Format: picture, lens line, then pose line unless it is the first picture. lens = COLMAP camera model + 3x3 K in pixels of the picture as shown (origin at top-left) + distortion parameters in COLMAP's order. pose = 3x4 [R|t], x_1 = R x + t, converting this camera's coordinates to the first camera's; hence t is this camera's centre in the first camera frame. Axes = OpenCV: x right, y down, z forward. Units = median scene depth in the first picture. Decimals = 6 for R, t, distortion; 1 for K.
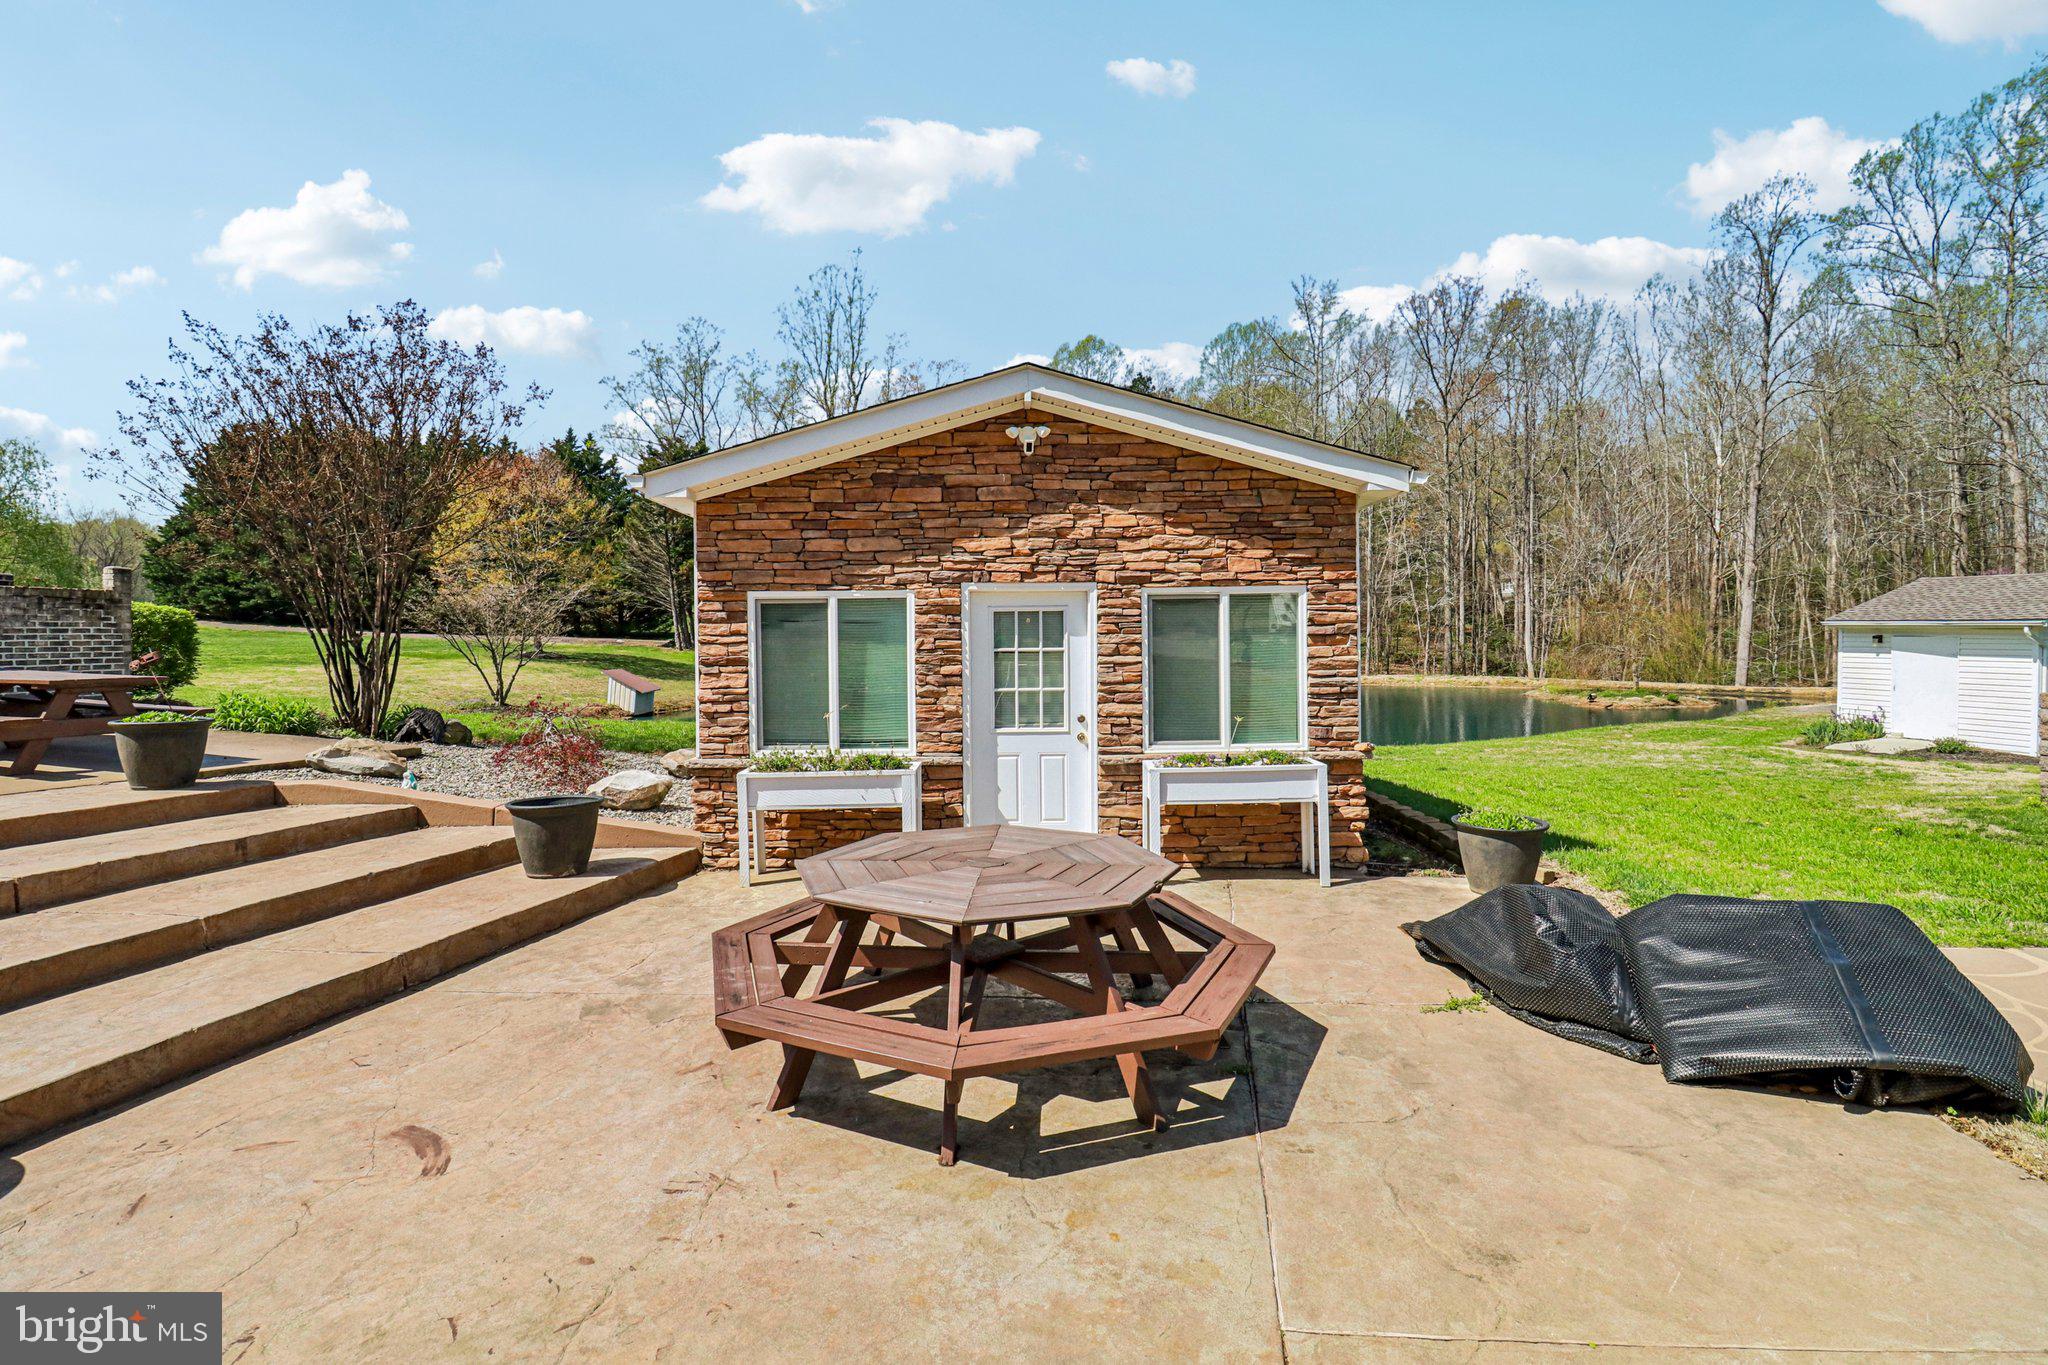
lens RADIAL K [[930.2, 0, 1016.7], [0, 930.2, 641.9], [0, 0, 1]] dist [-0.016616, -0.000143]
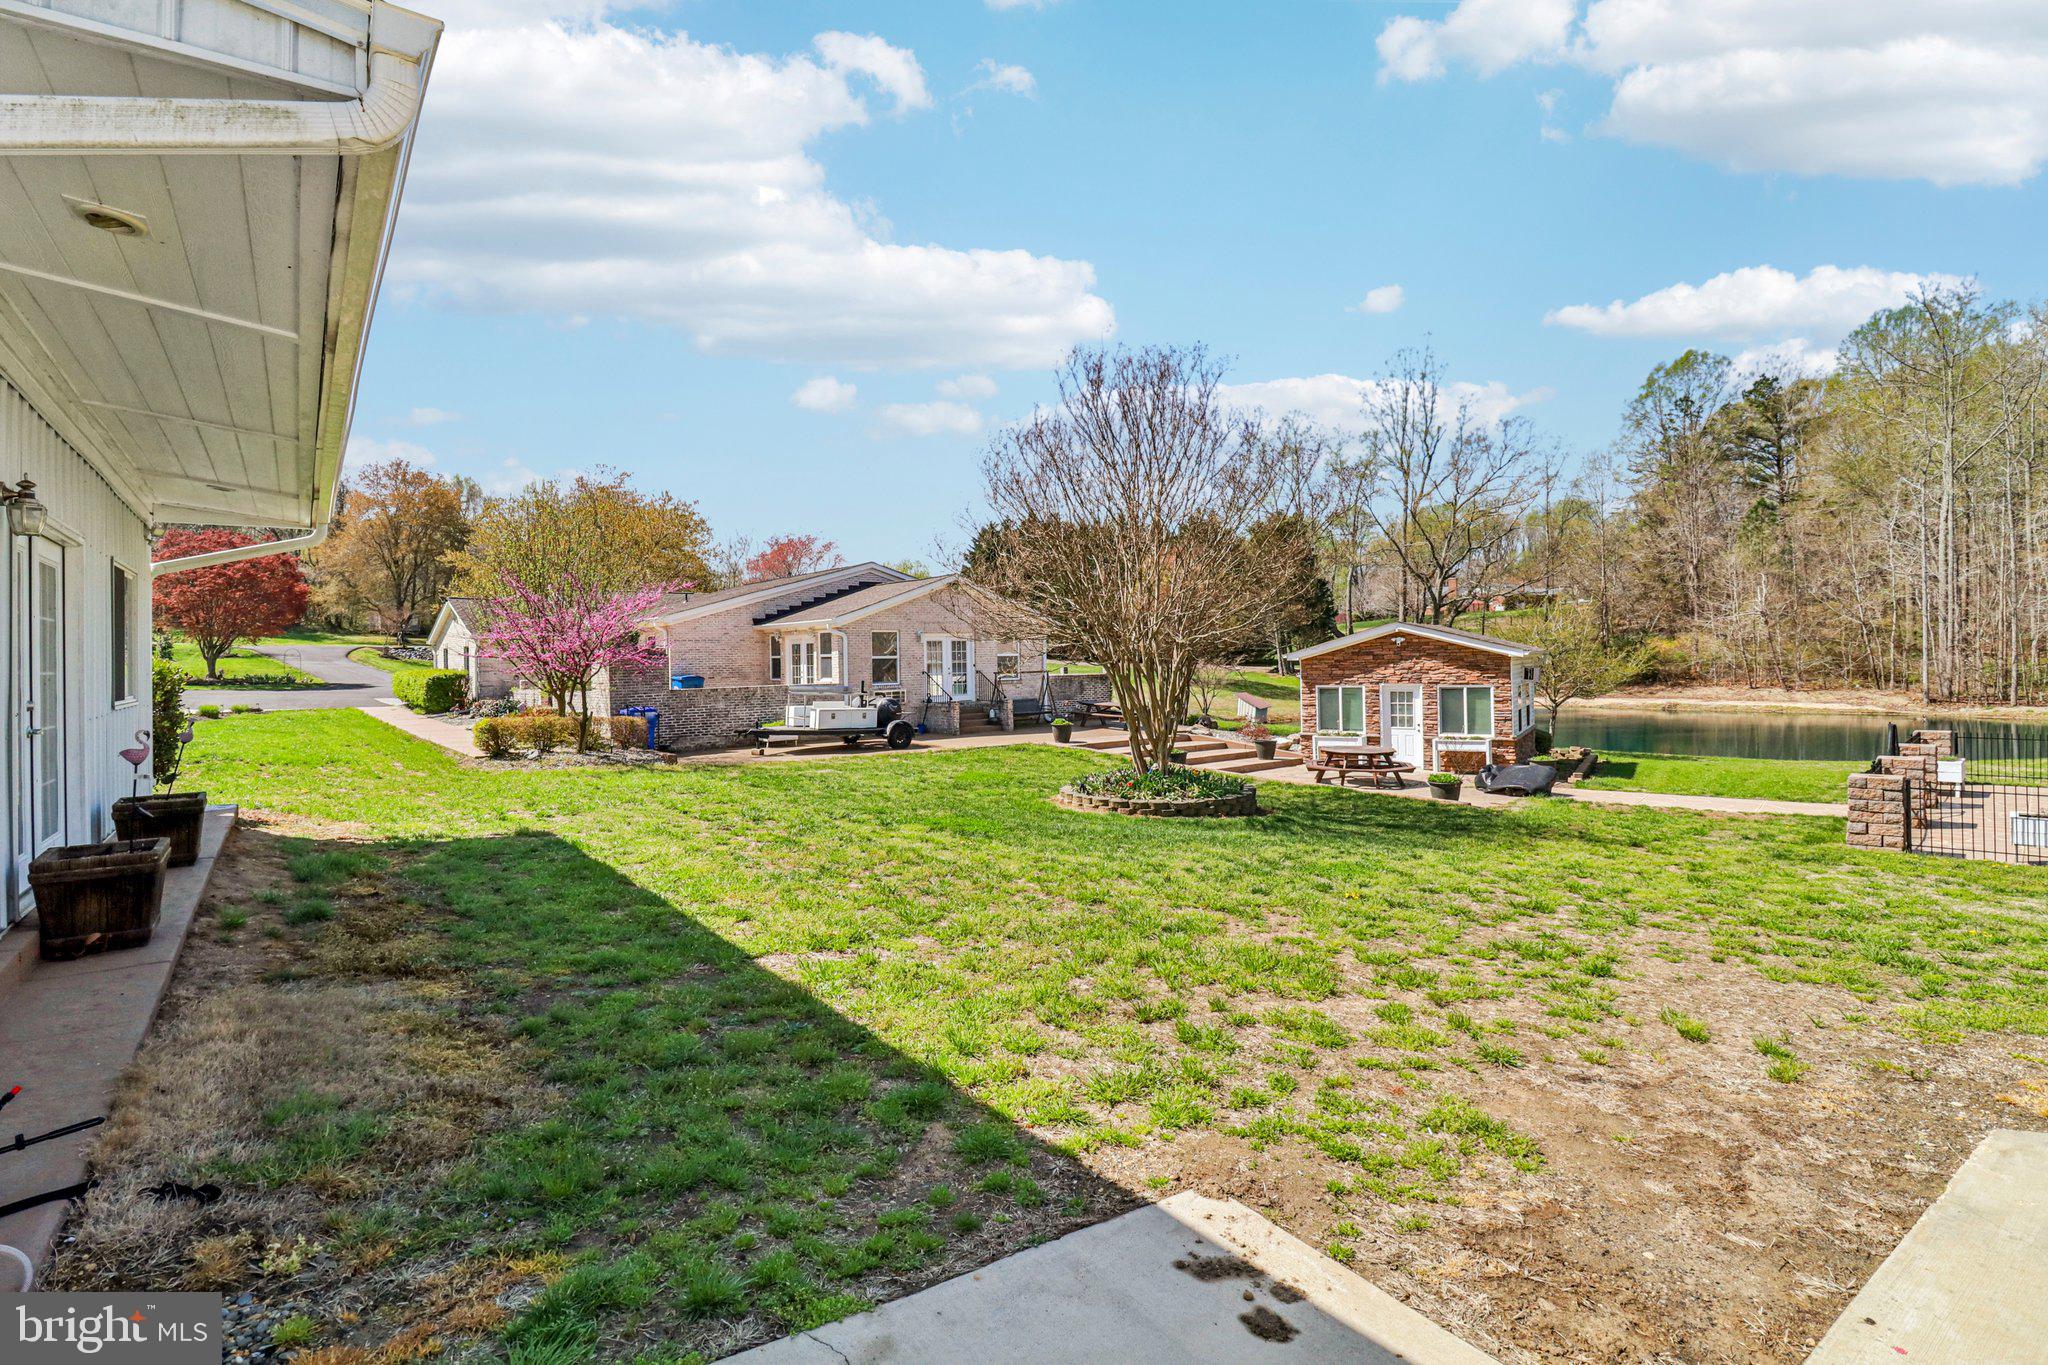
lens RADIAL K [[930.2, 0, 1018.0], [0, 930.2, 667.5], [0, 0, 1]] dist [-0.016616, -0.000143]
pose [[0.814086, 0.000473, -0.580744, 0.822047], [0.006730, 0.999925, 0.010248, -0.162138], [0.580705, -0.012252, 0.814022, -2.476511]]
